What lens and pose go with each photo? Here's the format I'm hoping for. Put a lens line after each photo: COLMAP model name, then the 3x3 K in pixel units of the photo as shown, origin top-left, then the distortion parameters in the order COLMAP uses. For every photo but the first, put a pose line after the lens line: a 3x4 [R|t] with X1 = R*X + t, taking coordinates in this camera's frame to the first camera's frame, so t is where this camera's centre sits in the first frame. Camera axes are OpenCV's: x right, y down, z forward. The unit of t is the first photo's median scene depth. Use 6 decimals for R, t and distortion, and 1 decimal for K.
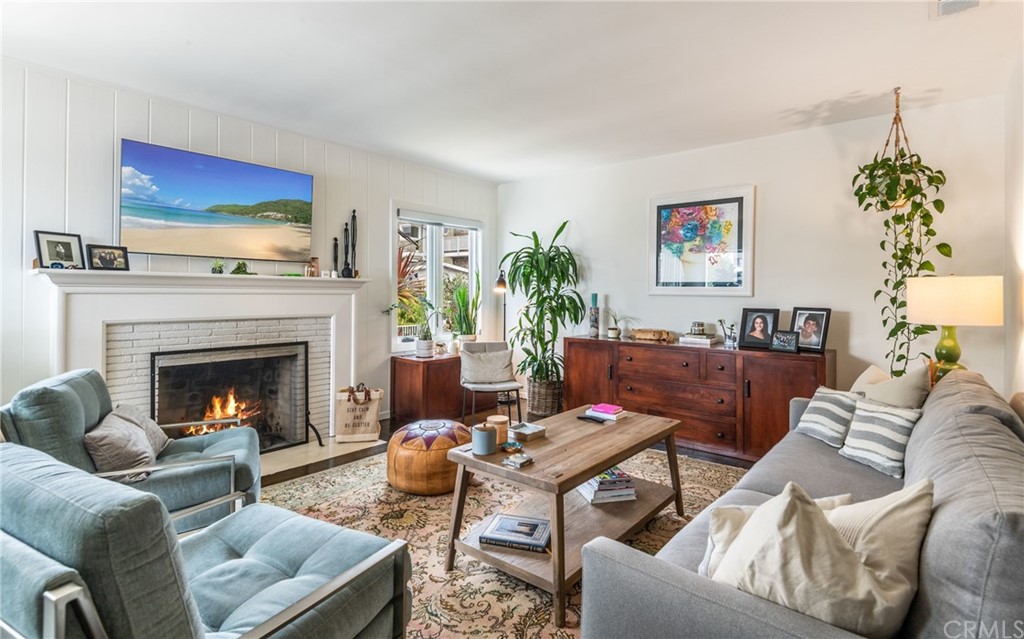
lens RADIAL K [[501.6, 0, 513.4], [0, 501.6, 289.3], [0, 0, 1]] dist [0.028021, -0.017763]
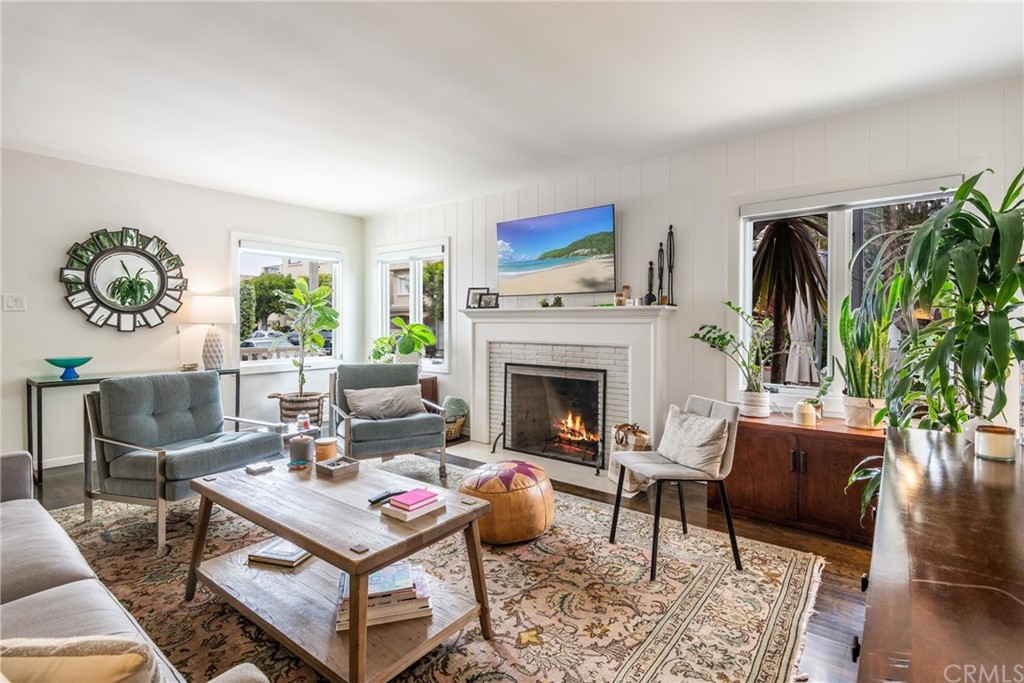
lens RADIAL K [[491.5, 0, 511.8], [0, 491.5, 325.6], [0, 0, 1]] dist [0.002417, -0.000308]
pose [[0.024586, 0.000481, -0.999698, 0.587124], [0.006282, 0.999980, 0.000635, 0.012846], [0.999678, -0.006295, 0.024583, 0.803309]]
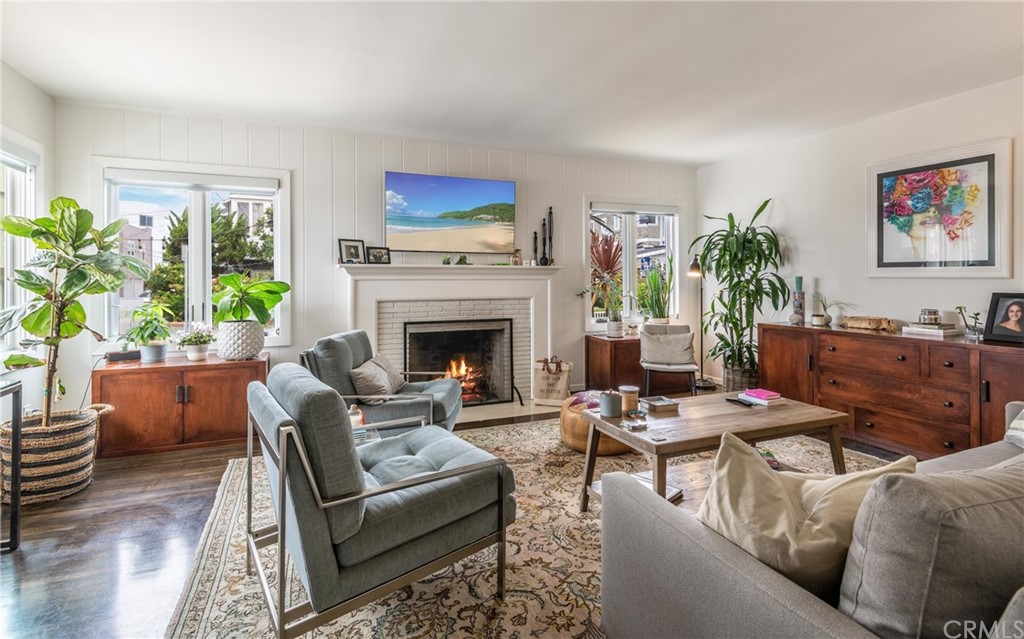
lens RADIAL K [[496.1, 0, 513.7], [0, 496.1, 274.8], [0, 0, 1]] dist [0.016269, -0.001123]
pose [[0.886589, -0.012833, -0.462379, 0.152823], [0.012174, 0.999916, -0.004409, 0.003366], [0.462397, -0.001720, 0.886671, -0.059949]]
